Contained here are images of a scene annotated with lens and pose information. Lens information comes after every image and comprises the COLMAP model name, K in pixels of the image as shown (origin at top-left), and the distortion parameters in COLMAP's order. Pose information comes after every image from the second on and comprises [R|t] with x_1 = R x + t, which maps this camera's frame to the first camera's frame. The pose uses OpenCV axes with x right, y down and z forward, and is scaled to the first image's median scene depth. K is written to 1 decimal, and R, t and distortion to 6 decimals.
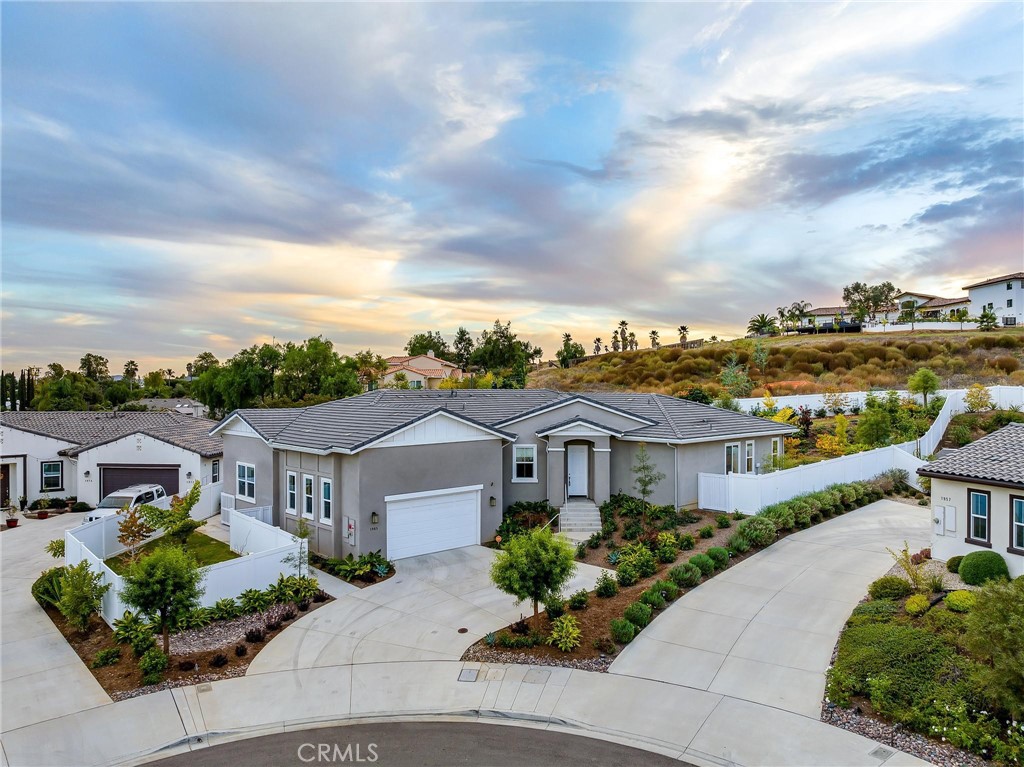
lens RADIAL K [[727.6, 0, 512.0], [0, 727.6, 383.5], [0, 0, 1]] dist [-0.043408, 0.010749]
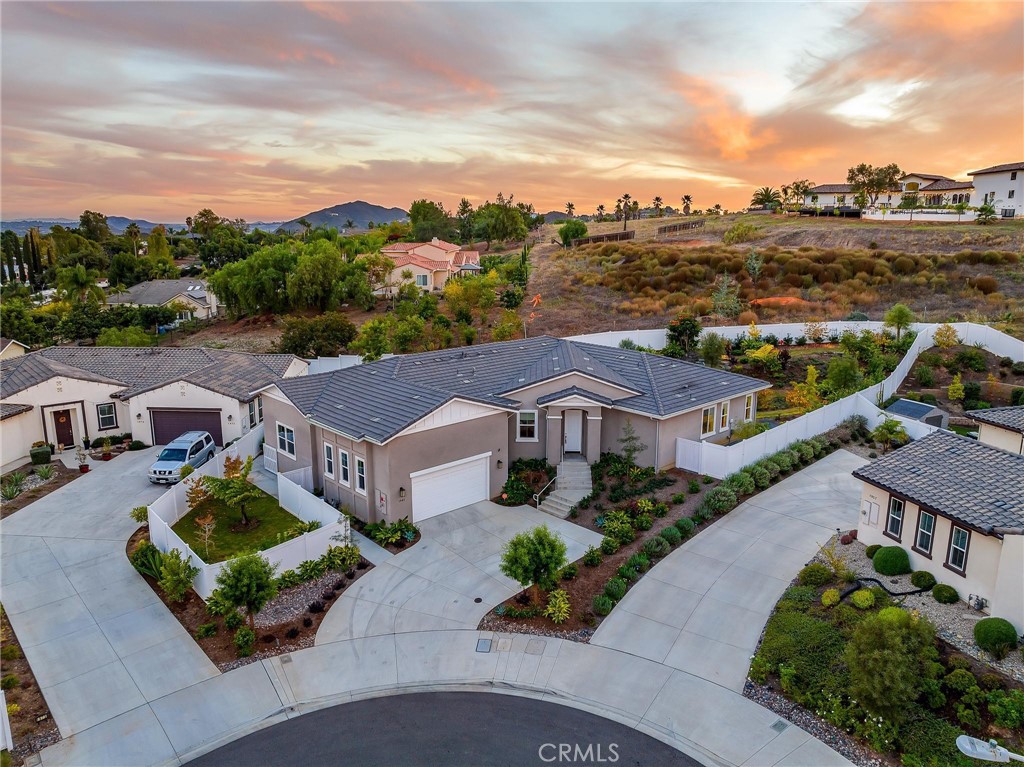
lens RADIAL K [[727.6, 0, 512.0], [0, 727.6, 383.5], [0, 0, 1]] dist [-0.043408, 0.010749]
pose [[0.999986, 0.005148, -0.000985, -0.006237], [-0.004801, 0.974998, 0.222162, -0.226248], [0.002104, -0.222154, 0.975009, -0.115914]]
